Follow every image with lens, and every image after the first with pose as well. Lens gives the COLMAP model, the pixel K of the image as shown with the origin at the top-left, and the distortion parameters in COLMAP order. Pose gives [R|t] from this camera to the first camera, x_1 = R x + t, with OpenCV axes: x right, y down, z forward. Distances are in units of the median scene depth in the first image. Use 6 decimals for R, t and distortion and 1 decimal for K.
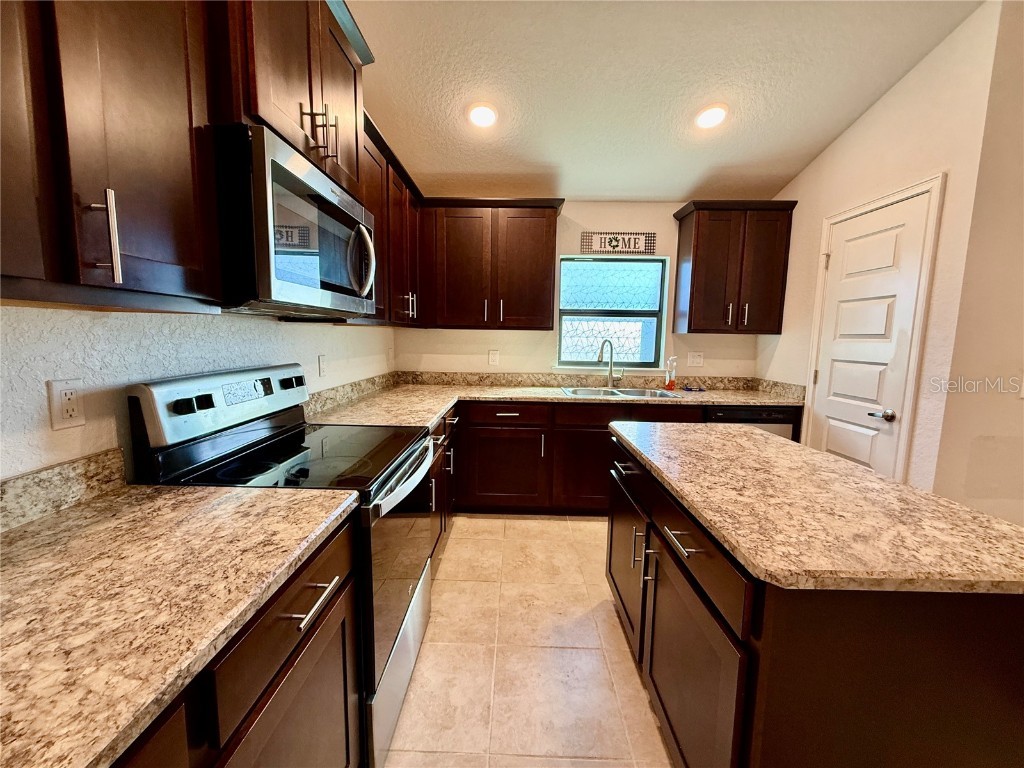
lens RADIAL K [[407.1, 0, 511.1], [0, 407.1, 381.4], [0, 0, 1]] dist [-0.001284, 0.000457]
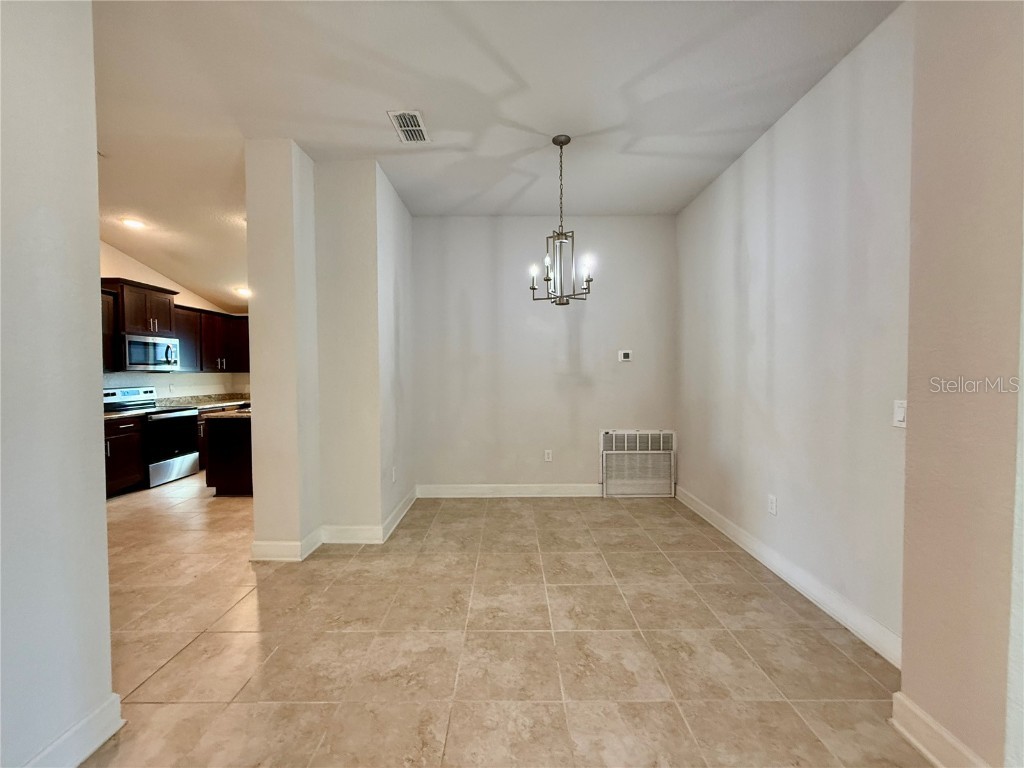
lens RADIAL K [[407.1, 0, 510.9], [0, 407.1, 382.1], [0, 0, 1]] dist [-0.001284, 0.000457]
pose [[0.999619, -0.020687, 0.018285, 1.180119], [0.022191, 0.996022, -0.086304, 0.138308], [-0.016427, 0.086677, 0.996101, -1.172666]]
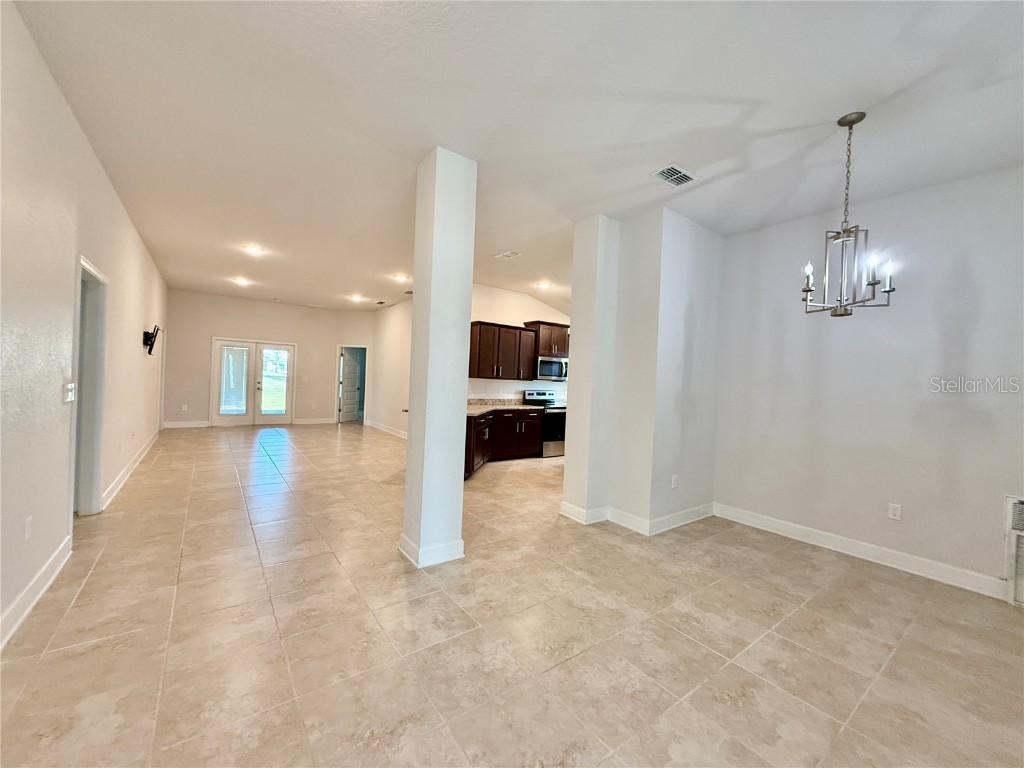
lens RADIAL K [[407.1, 0, 508.6], [0, 407.1, 381.2], [0, 0, 1]] dist [-0.001284, 0.000457]
pose [[0.608451, 0.015110, -0.793448, 1.544045], [-0.121879, 0.989736, -0.074614, 0.140859], [0.784177, 0.142103, 0.604048, -1.203554]]
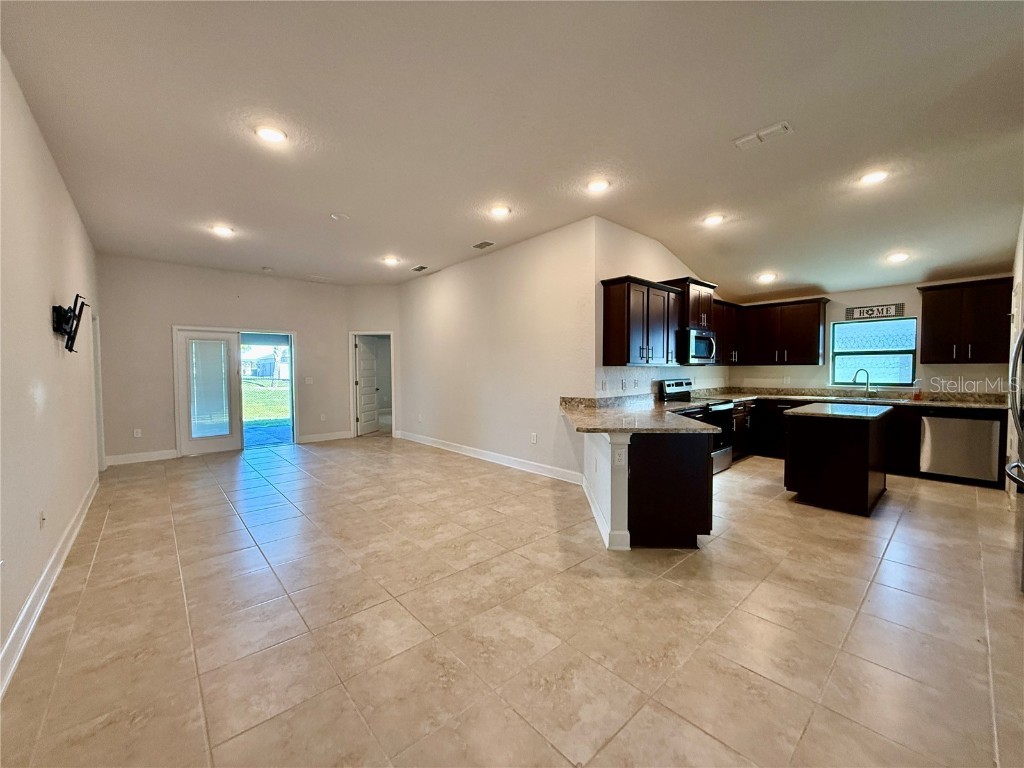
lens RADIAL K [[407.1, 0, 507.7], [0, 407.1, 382.4], [0, 0, 1]] dist [-0.001284, 0.000457]
pose [[0.674847, 0.003998, -0.737947, 0.501216], [-0.063703, 0.996568, -0.052857, 0.140179], [0.735203, 0.082680, 0.672786, -1.261229]]
